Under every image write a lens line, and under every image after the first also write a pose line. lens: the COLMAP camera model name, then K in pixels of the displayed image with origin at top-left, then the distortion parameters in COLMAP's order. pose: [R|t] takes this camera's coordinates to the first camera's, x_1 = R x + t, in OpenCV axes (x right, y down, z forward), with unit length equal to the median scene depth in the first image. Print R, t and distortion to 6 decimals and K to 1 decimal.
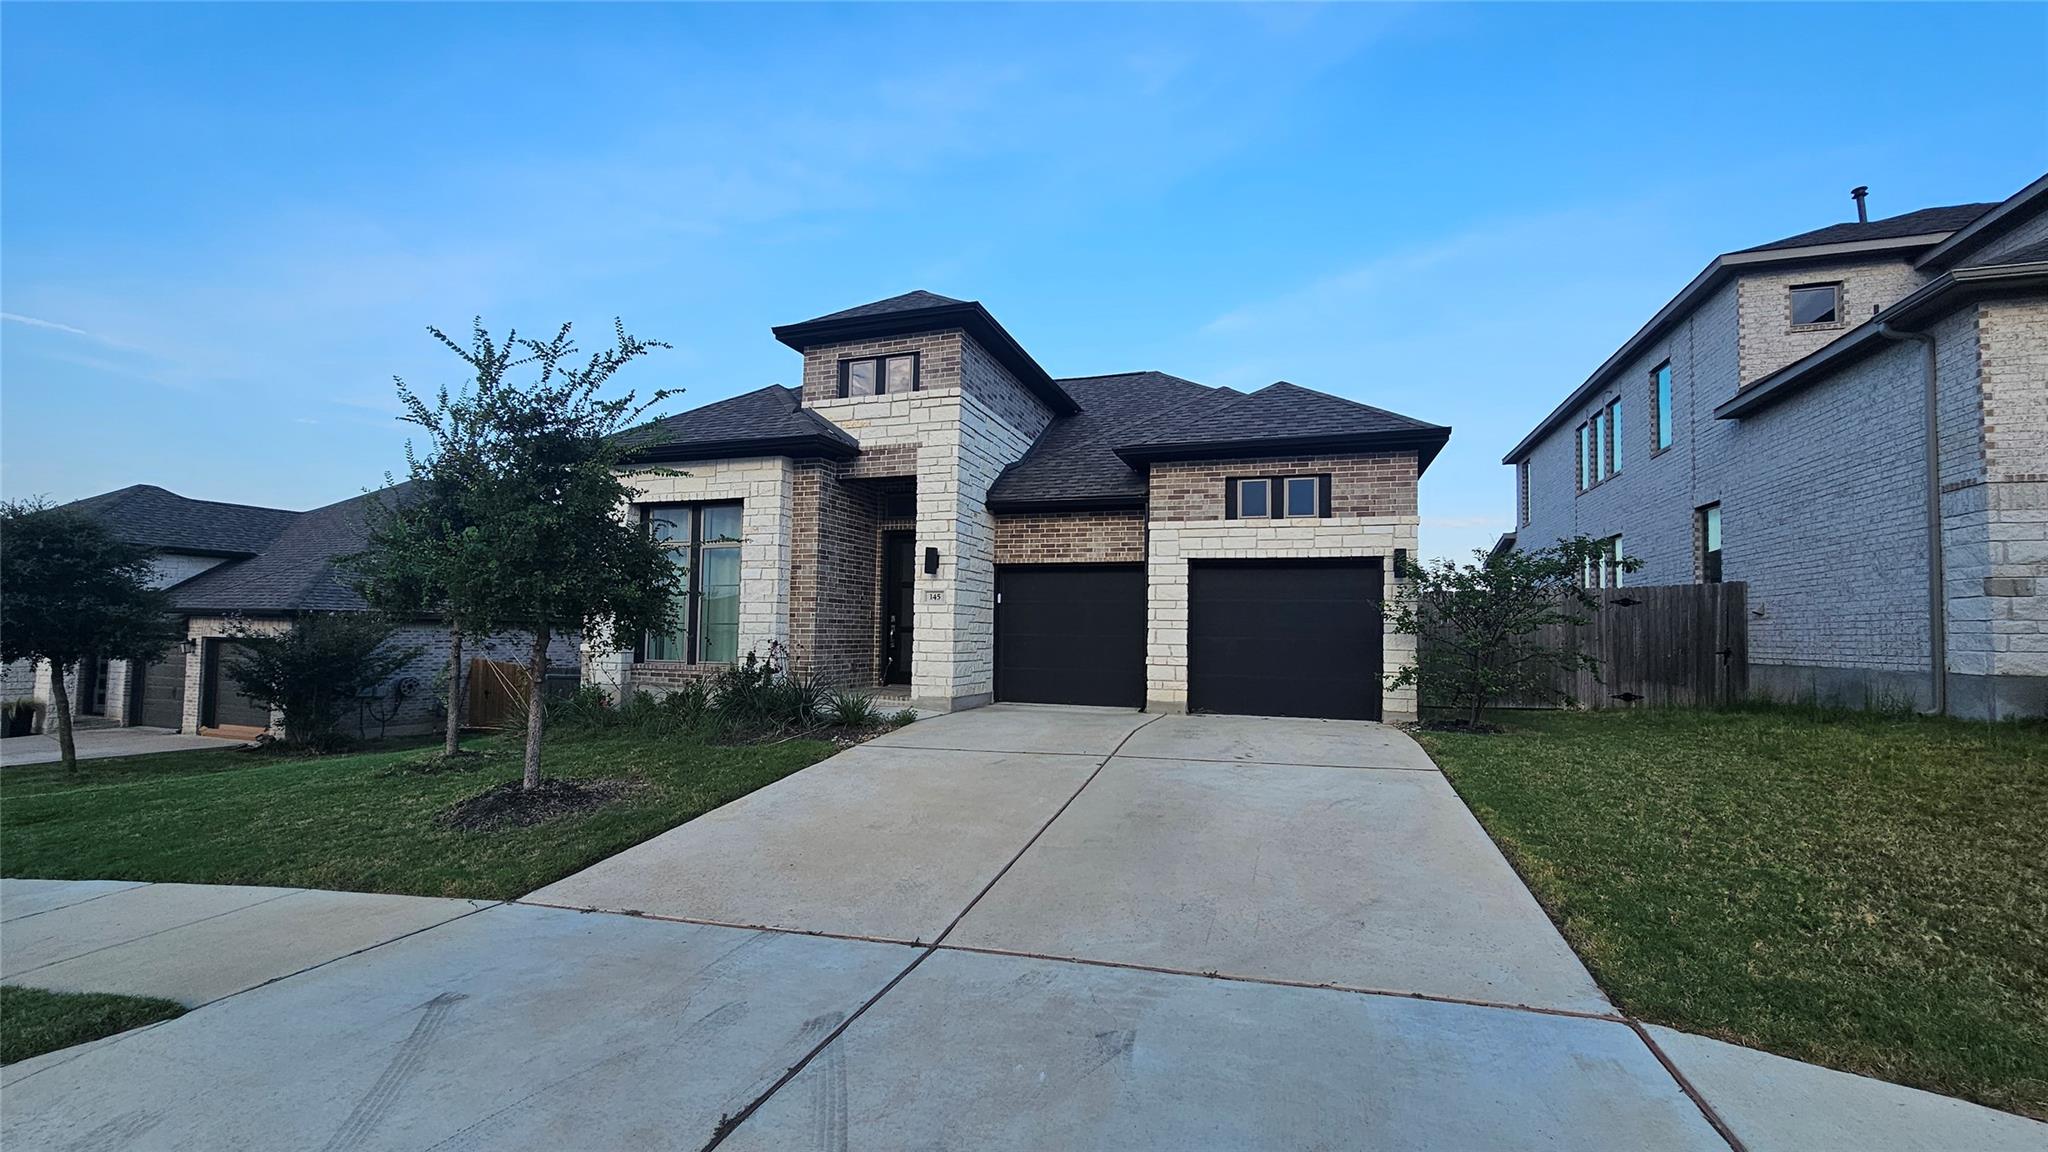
lens RADIAL K [[833.5, 0, 1024.3], [0, 833.5, 583.3], [0, 0, 1]] dist [-0.002966, 0.001044]
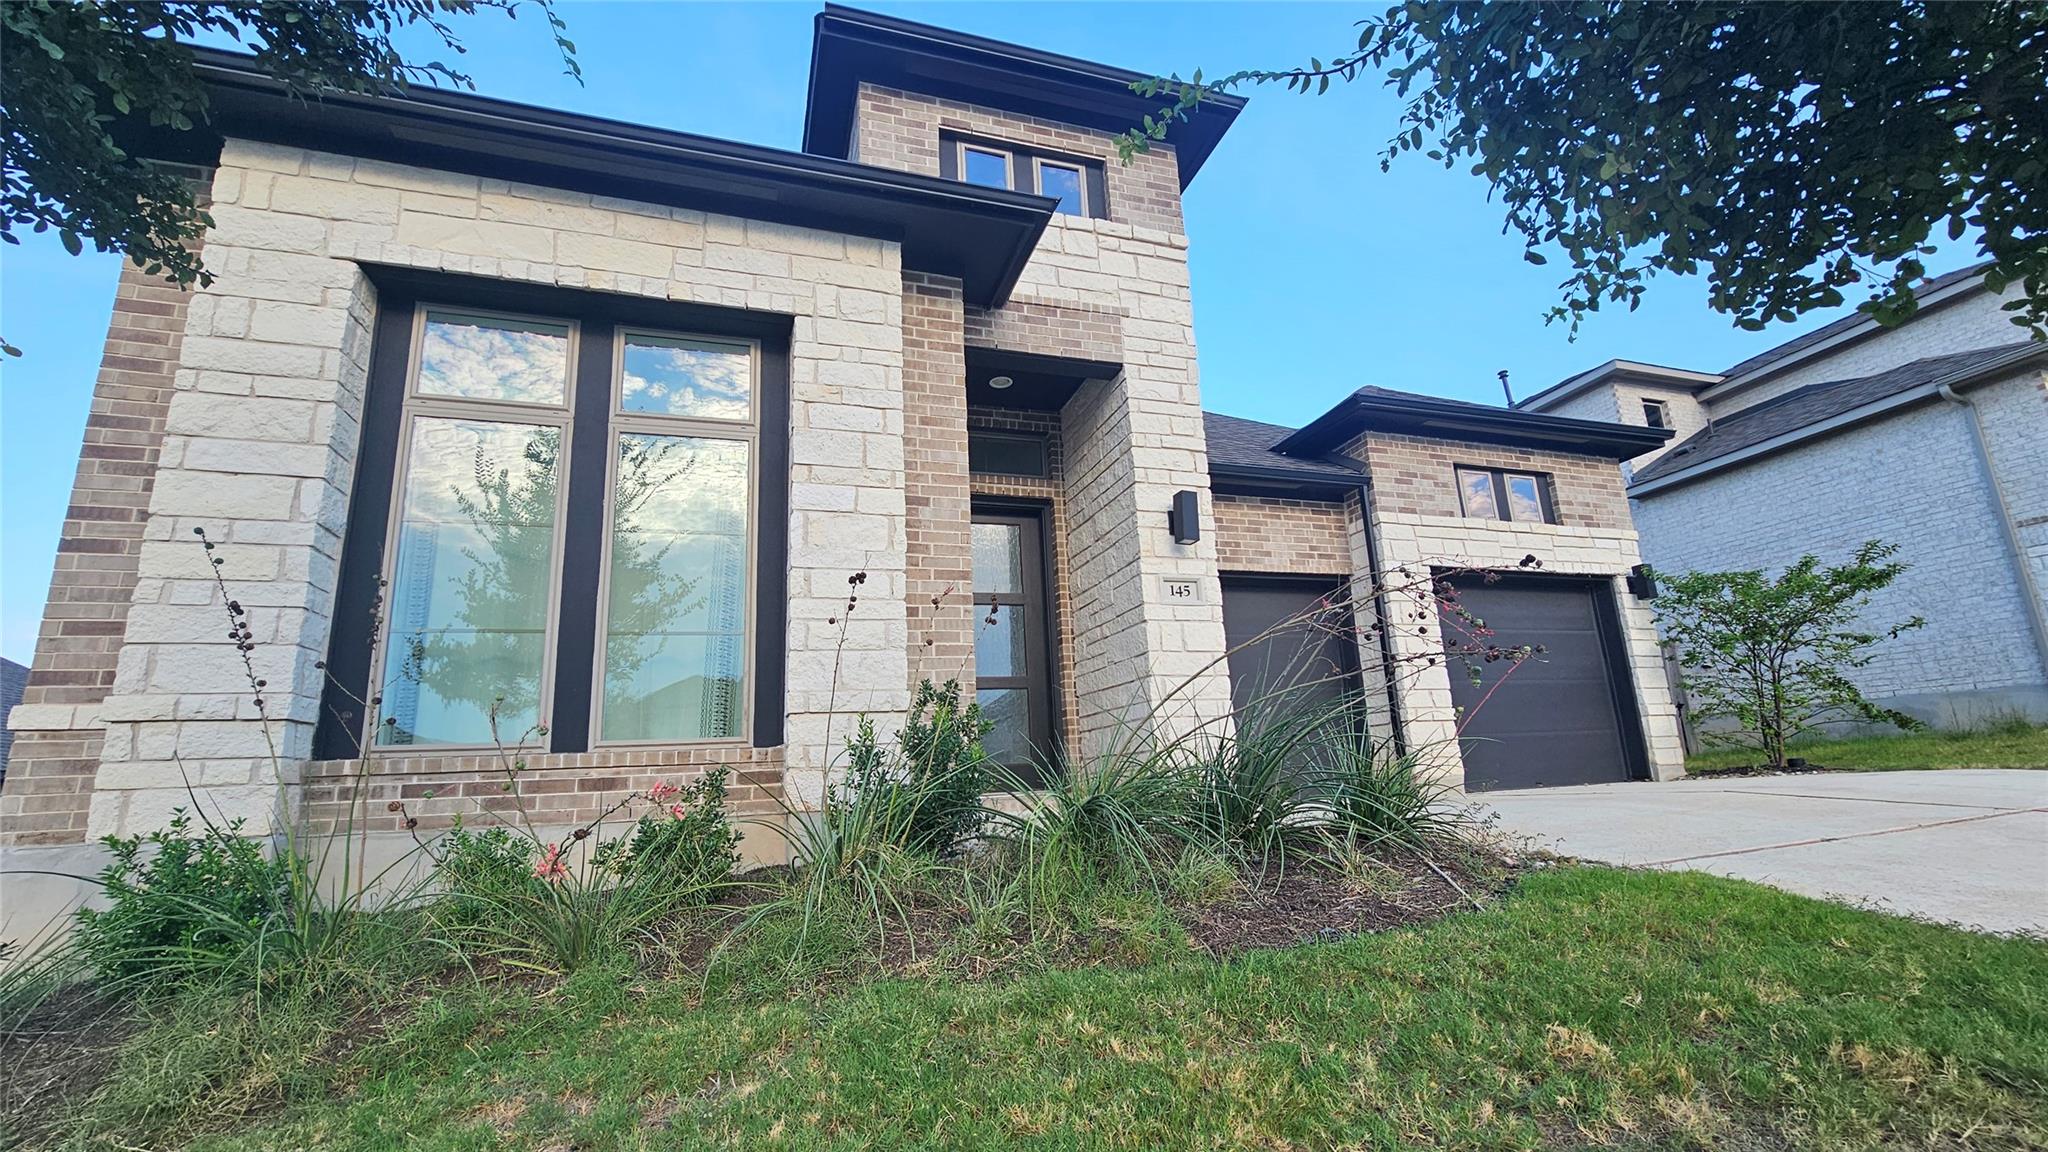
lens RADIAL K [[833.5, 0, 1024.9], [0, 833.5, 585.3], [0, 0, 1]] dist [-0.002966, 0.001044]
pose [[0.796845, 0.088368, 0.597687, -0.486557], [0.024586, 0.983684, -0.178215, 0.101404], [-0.603684, 0.156704, 0.781671, 0.654179]]
